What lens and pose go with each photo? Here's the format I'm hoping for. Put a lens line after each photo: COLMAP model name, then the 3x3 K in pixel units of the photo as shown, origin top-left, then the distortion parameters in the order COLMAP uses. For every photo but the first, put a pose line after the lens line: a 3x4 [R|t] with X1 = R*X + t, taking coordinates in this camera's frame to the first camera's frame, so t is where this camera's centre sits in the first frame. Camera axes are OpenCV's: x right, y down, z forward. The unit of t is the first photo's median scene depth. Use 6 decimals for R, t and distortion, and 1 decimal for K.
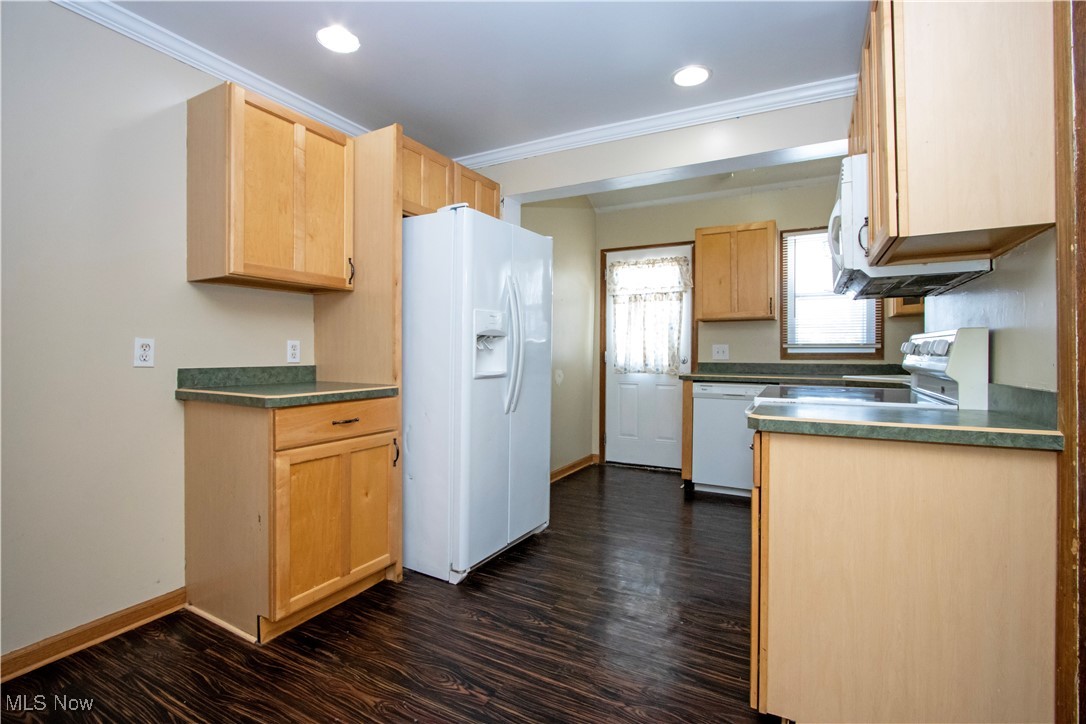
lens RADIAL K [[506.6, 0, 545.9], [0, 506.6, 356.8], [0, 0, 1]] dist [-0.012804, 0.002203]
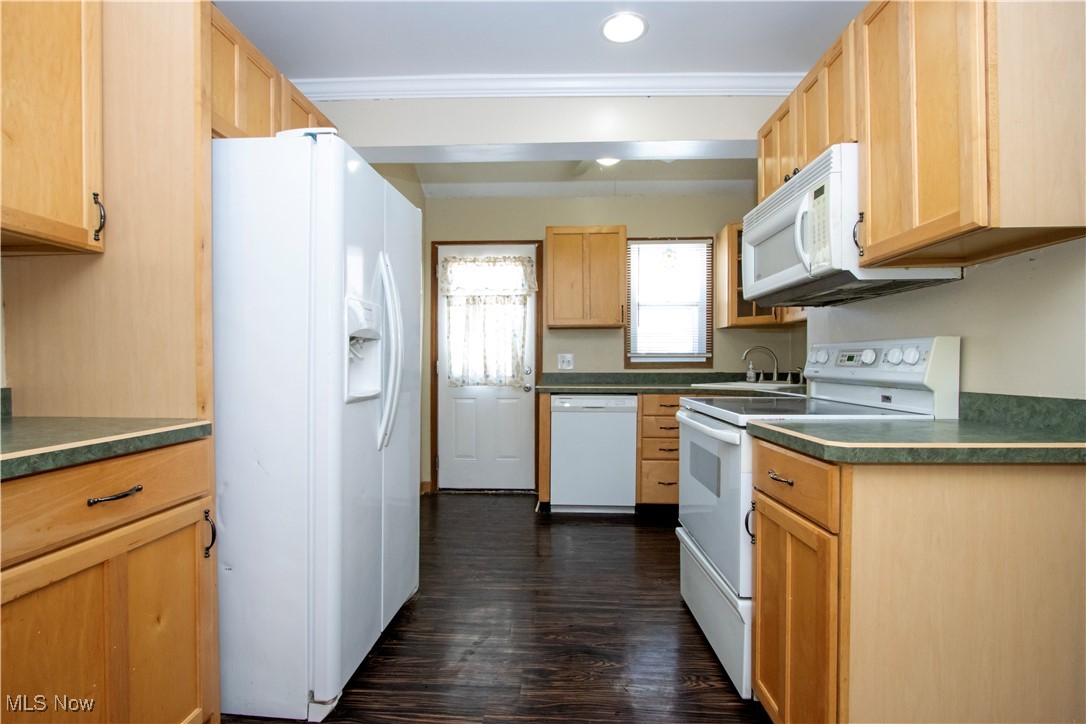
lens RADIAL K [[506.6, 0, 537.7], [0, 506.6, 373.6], [0, 0, 1]] dist [-0.012804, 0.002203]
pose [[0.900474, -0.012827, 0.434720, -0.191551], [0.006628, 0.999854, 0.015773, -0.003241], [-0.434858, -0.011322, 0.900428, 0.289380]]
